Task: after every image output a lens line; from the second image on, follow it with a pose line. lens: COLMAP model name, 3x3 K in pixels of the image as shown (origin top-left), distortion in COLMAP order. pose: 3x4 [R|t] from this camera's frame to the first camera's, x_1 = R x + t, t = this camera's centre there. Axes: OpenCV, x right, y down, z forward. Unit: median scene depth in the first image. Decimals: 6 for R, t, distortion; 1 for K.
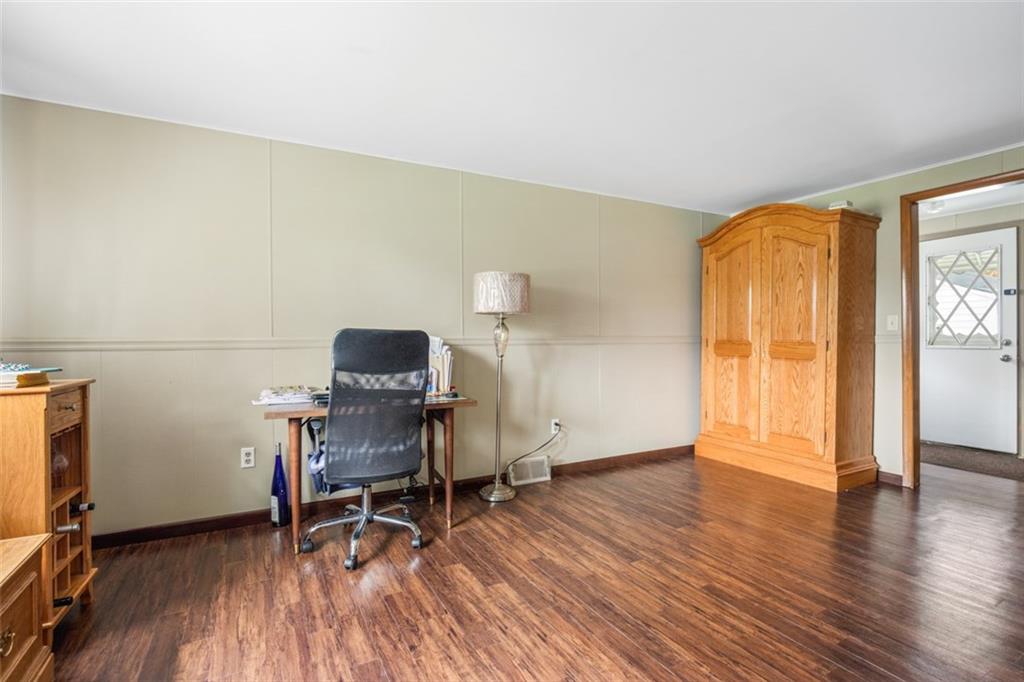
lens RADIAL K [[488.9, 0, 520.2], [0, 488.9, 343.9], [0, 0, 1]] dist [-0.003946, -0.000203]
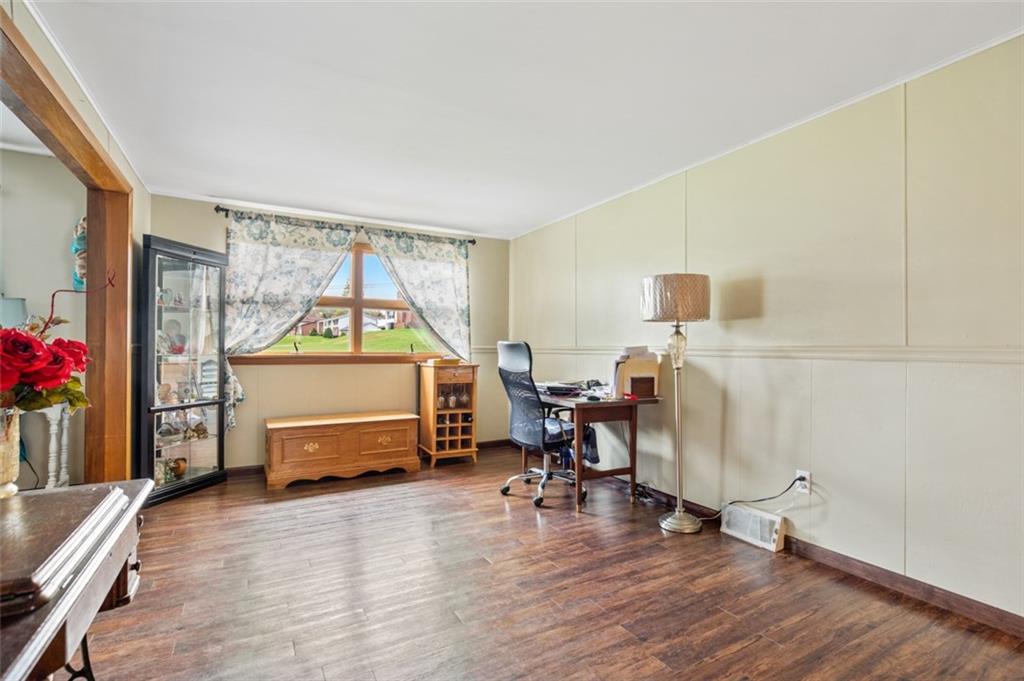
lens RADIAL K [[488.9, 0, 520.3], [0, 488.9, 342.0], [0, 0, 1]] dist [-0.003946, -0.000203]
pose [[0.001312, -0.008104, -0.999966, 0.839129], [-0.005757, 0.999951, -0.008111, -0.012063], [0.999983, 0.005768, 0.001265, 0.710728]]
